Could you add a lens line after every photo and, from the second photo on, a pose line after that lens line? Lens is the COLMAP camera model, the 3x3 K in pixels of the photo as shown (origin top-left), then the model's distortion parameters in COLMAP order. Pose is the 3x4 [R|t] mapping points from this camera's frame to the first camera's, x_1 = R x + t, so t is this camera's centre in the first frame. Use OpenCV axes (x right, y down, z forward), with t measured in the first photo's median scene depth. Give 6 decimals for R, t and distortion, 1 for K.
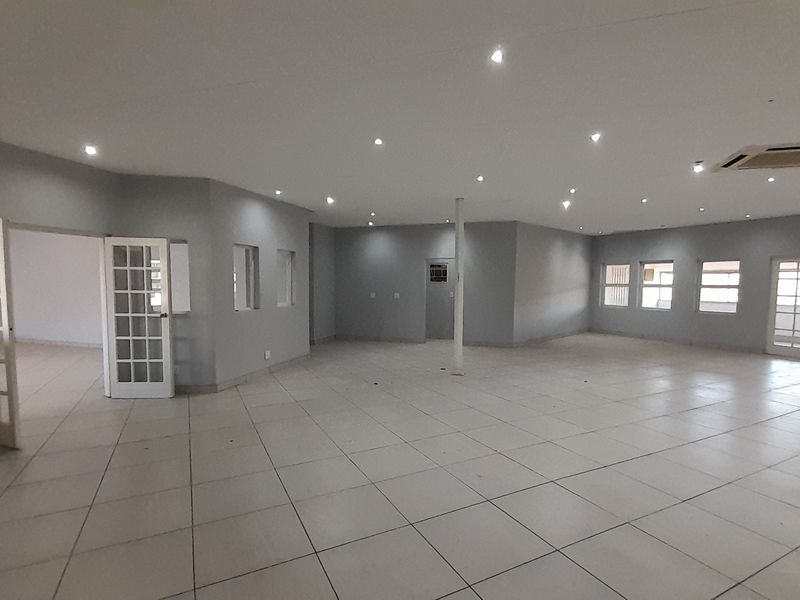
lens RADIAL K [[422.6, 0, 401.9], [0, 422.6, 307.4], [0, 0, 1]] dist [0.016642, -0.005847]
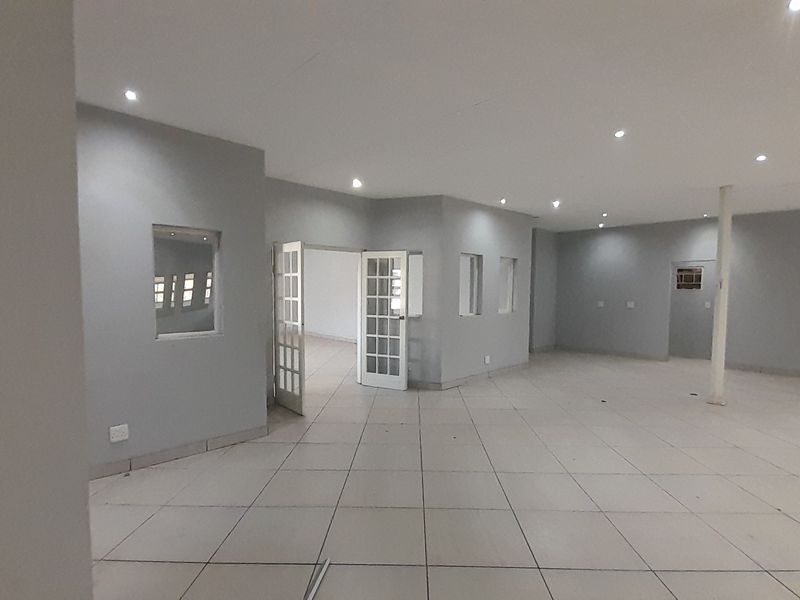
lens RADIAL K [[422.6, 0, 401.4], [0, 422.6, 308.2], [0, 0, 1]] dist [0.016642, -0.005847]
pose [[0.877808, 0.023985, -0.478412, -0.012139], [-0.030822, 0.999504, -0.006443, -0.000017], [0.478020, 0.020401, 0.878112, -0.007265]]
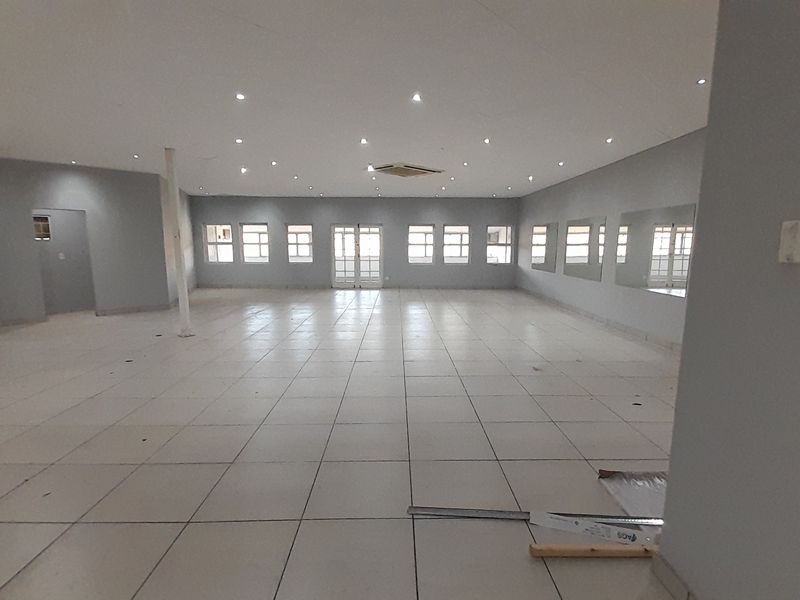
lens RADIAL K [[422.6, 0, 400.4], [0, 422.6, 304.6], [0, 0, 1]] dist [0.016642, -0.005847]
pose [[0.454424, -0.133904, 0.880664, -0.496431], [0.053857, 0.990959, 0.122884, -0.006695], [-0.889156, -0.008411, 0.457527, 0.121248]]
